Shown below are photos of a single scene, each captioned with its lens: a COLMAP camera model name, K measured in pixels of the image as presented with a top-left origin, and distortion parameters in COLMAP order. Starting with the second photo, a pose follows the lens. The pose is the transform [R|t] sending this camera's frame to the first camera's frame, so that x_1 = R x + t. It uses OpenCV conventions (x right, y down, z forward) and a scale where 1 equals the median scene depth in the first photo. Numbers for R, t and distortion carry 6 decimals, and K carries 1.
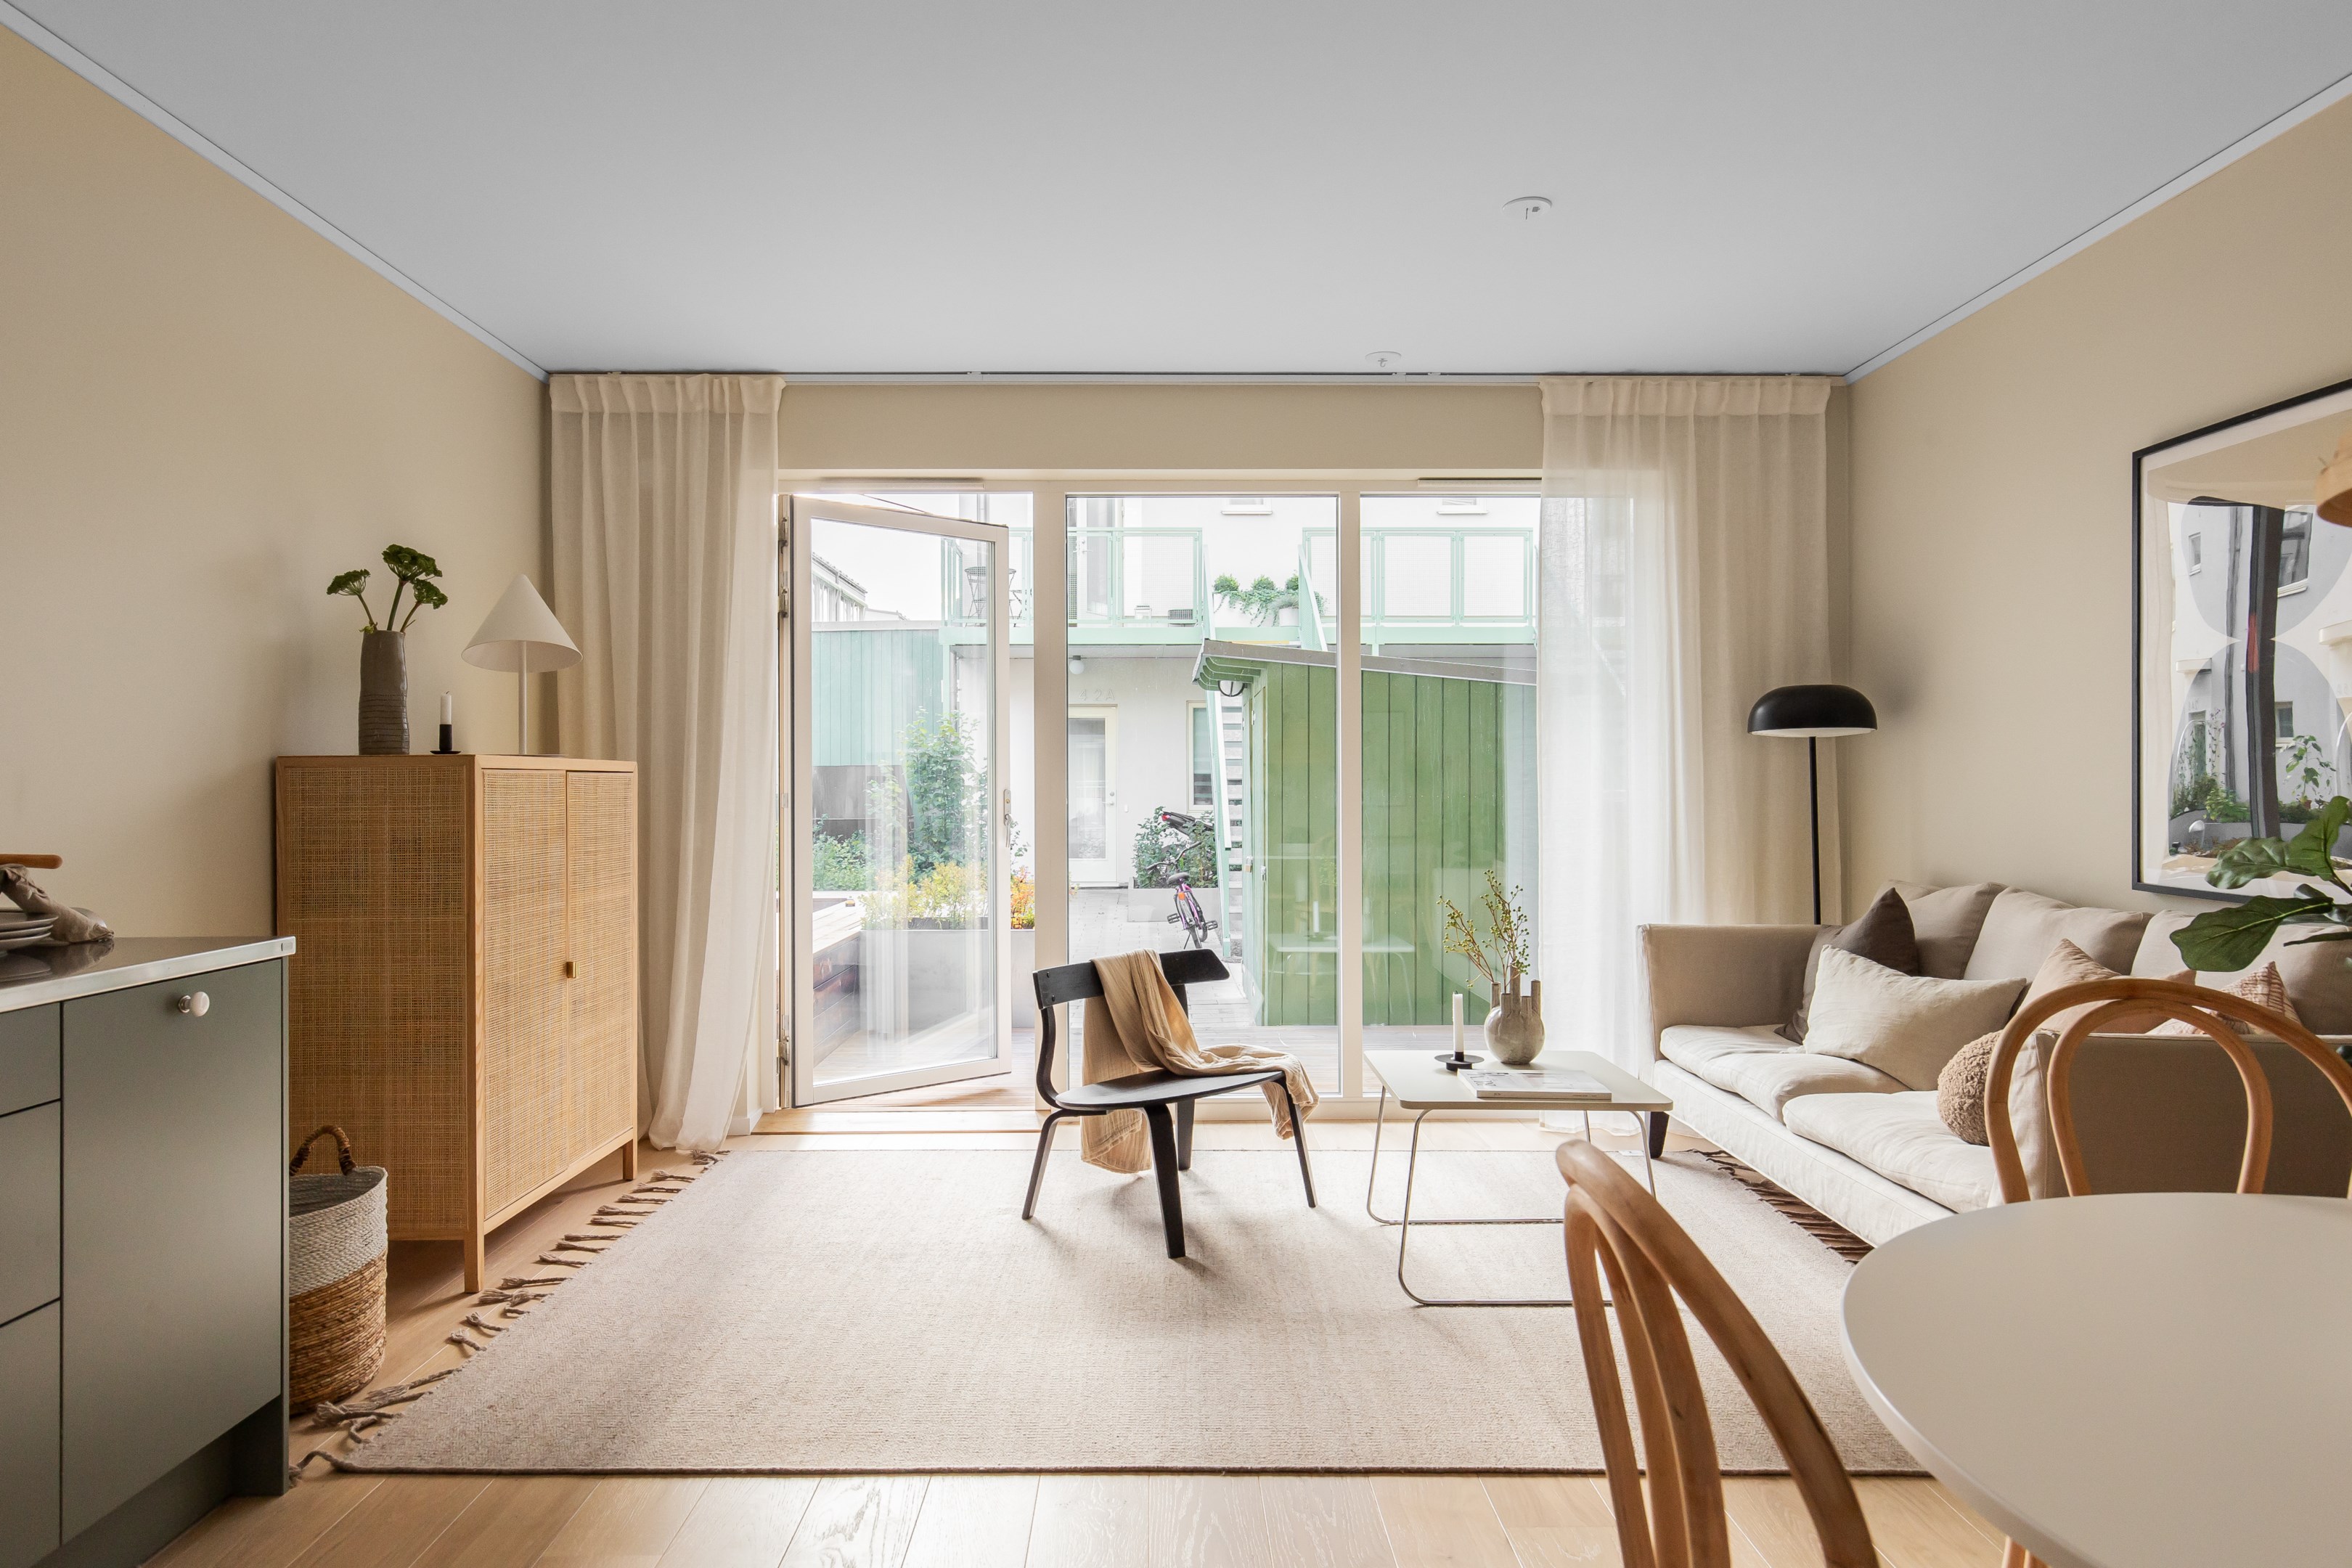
lens RADIAL K [[1386.4, 0, 1176.0], [0, 1386.4, 784.0], [0, 0, 1]] dist [0.004337, 0.000430]
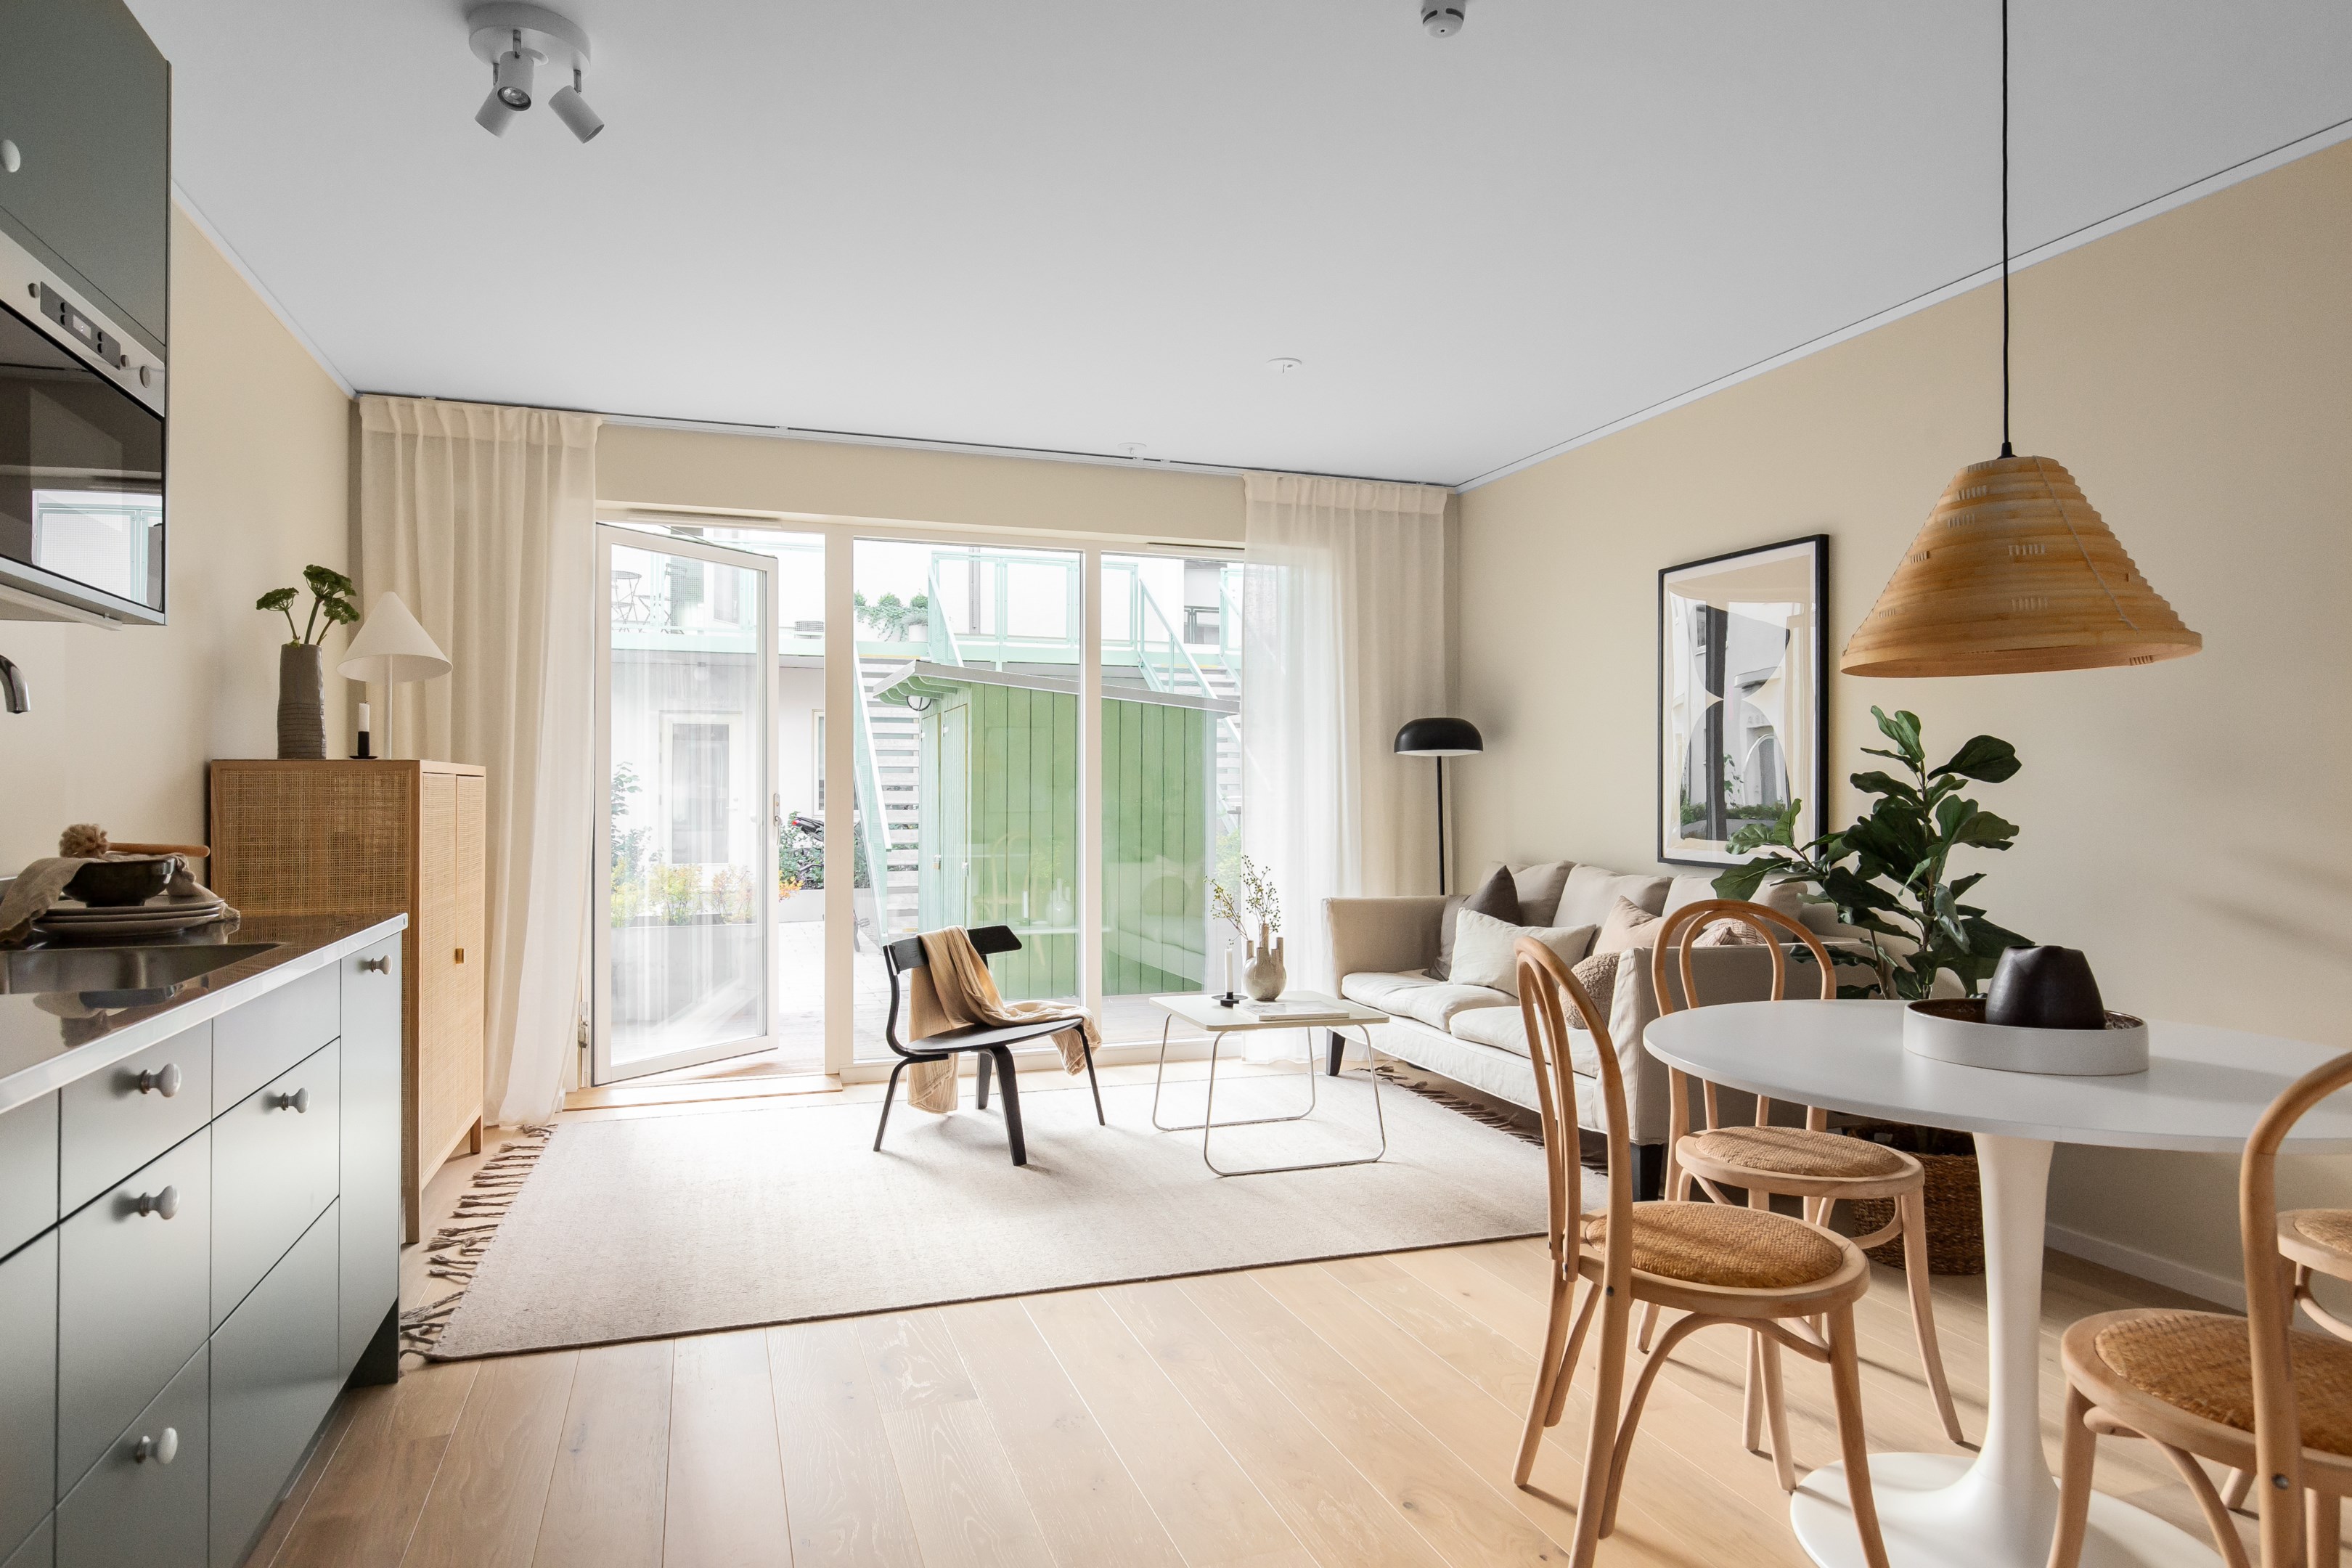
lens RADIAL K [[1351.1, 0, 1176.0], [0, 1351.1, 784.0], [0, 0, 1]] dist [0.003397, -0.000164]
pose [[0.949273, 0.005373, 0.314407, -0.214614], [-0.003752, 0.999976, -0.005760, 0.001731], [-0.314431, 0.004288, 0.949271, -0.178644]]
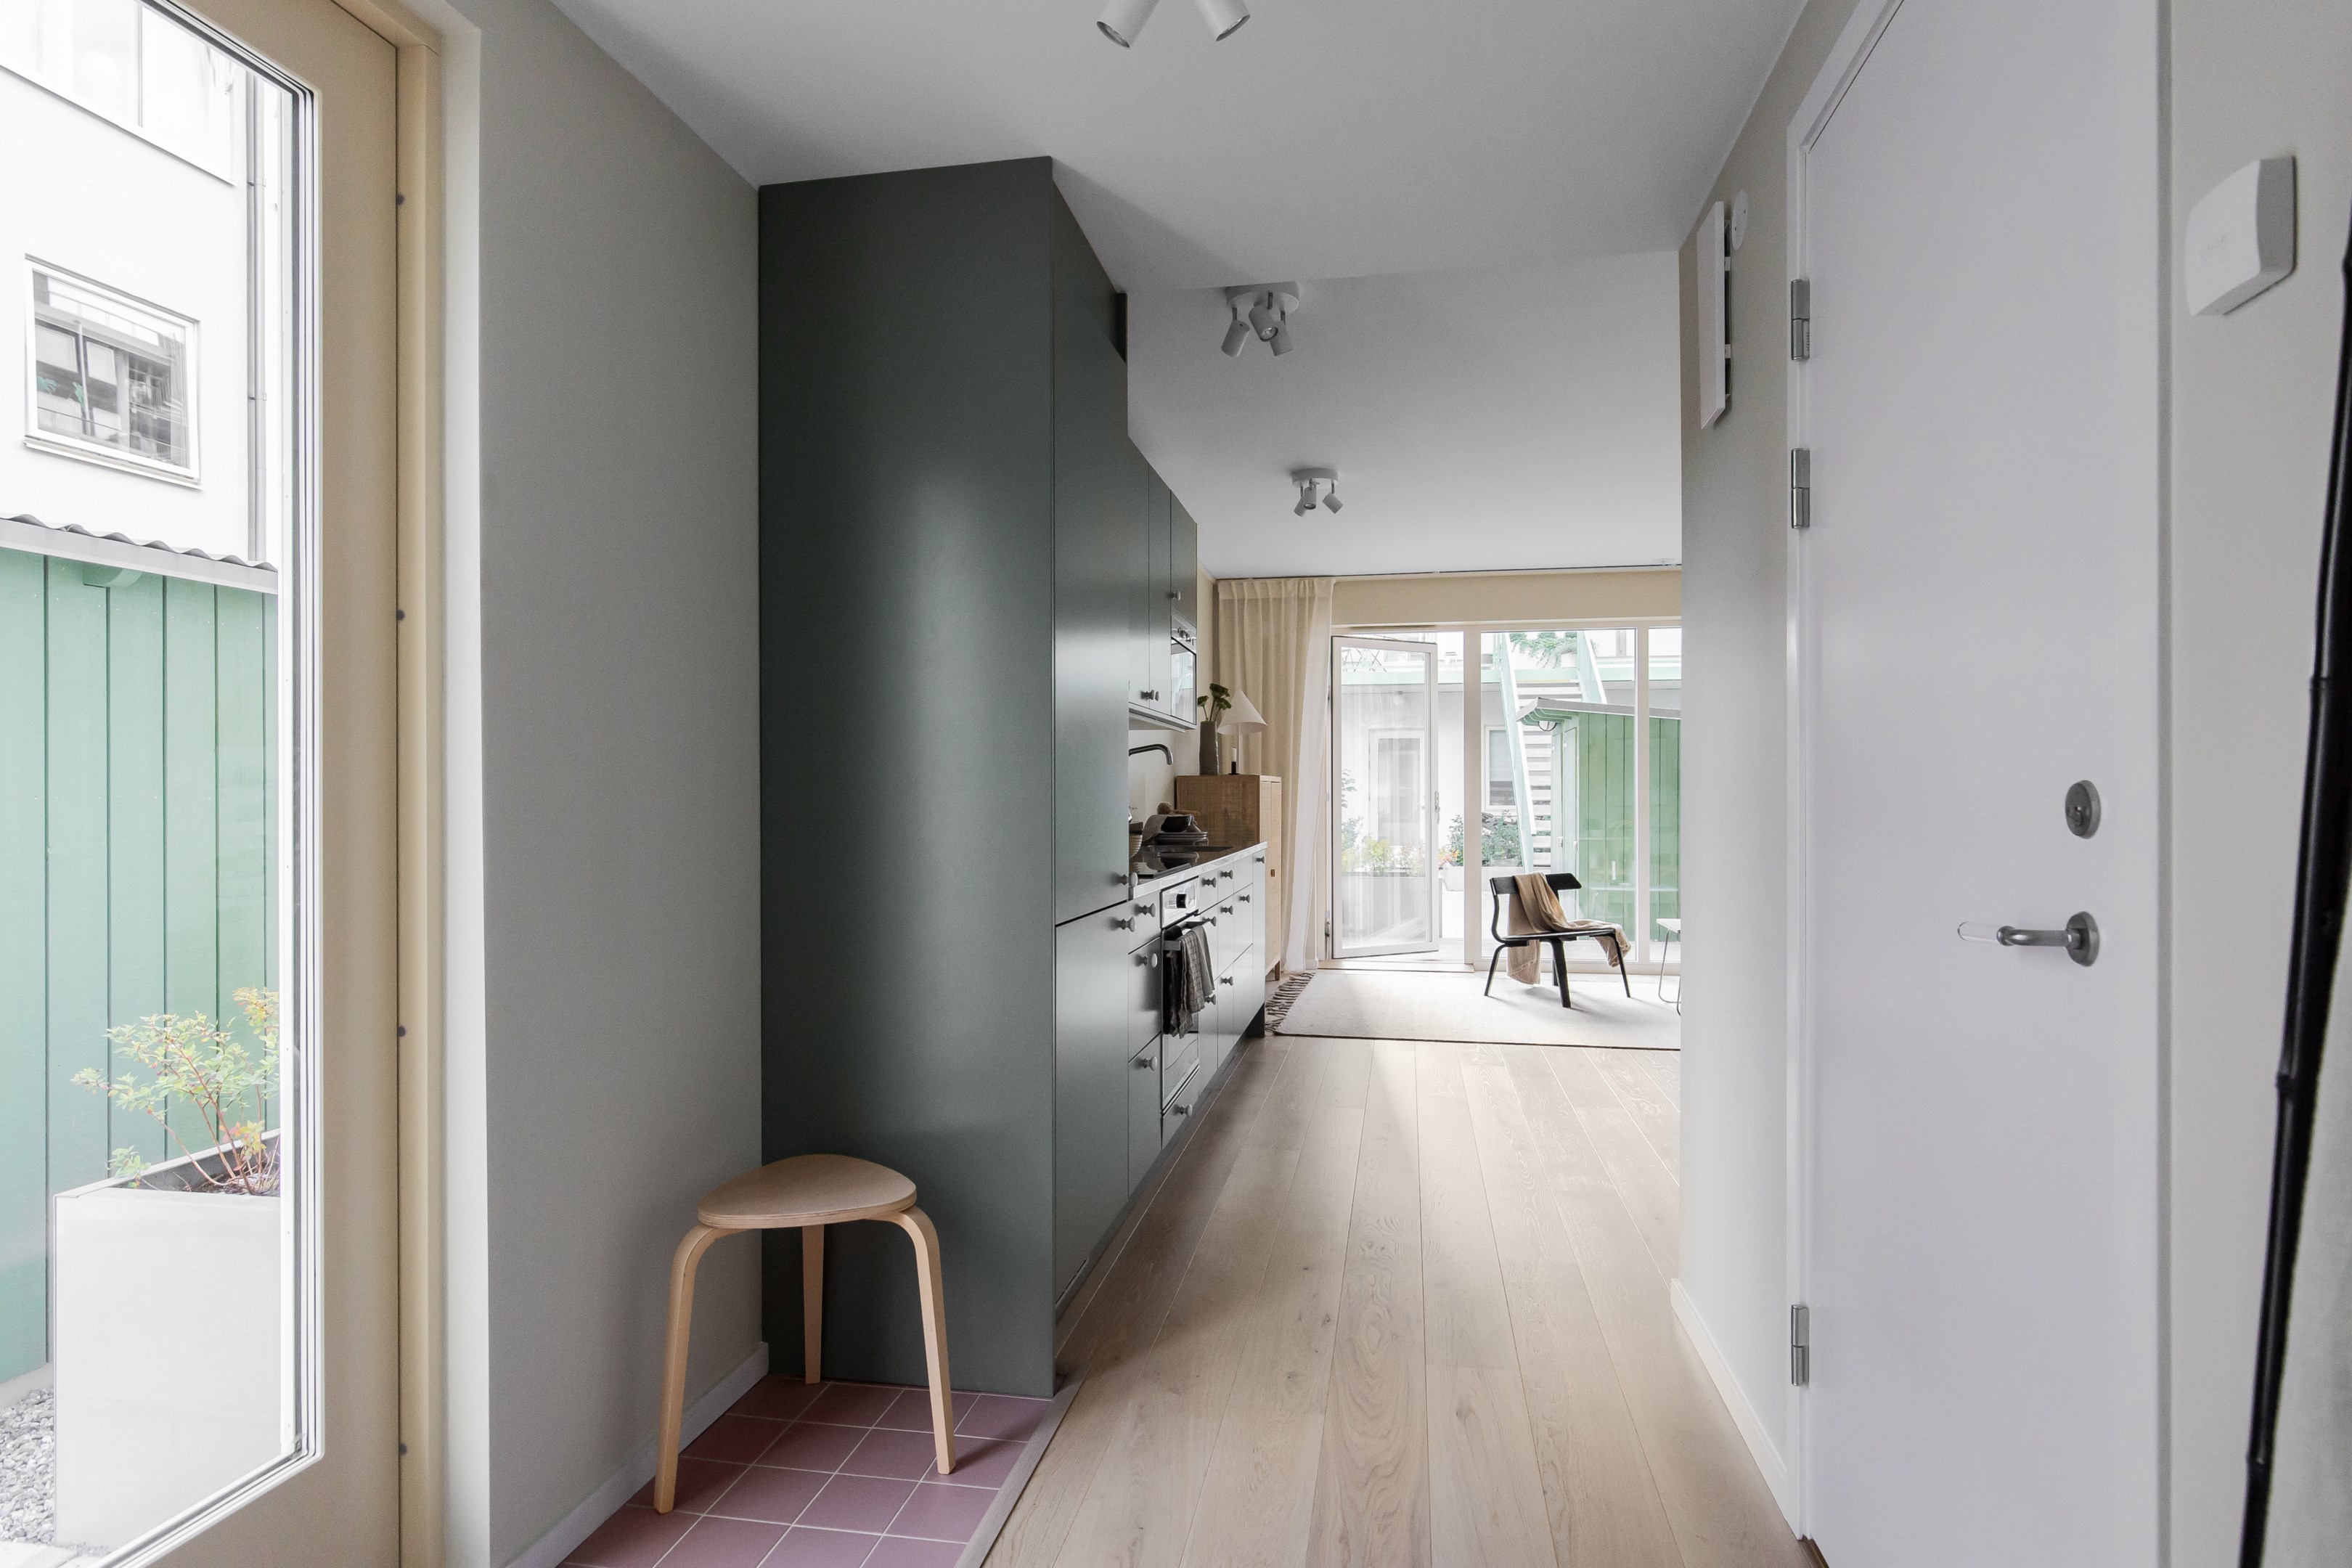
lens RADIAL K [[1273.0, 0, 1176.0], [0, 1273.0, 784.0], [0, 0, 1]] dist [-0.002903, -0.000578]
pose [[0.980867, 0.001120, -0.194677, -0.179334], [-0.001954, 0.999990, -0.004092, 0.002151], [0.194670, 0.004394, 0.980859, -0.902614]]
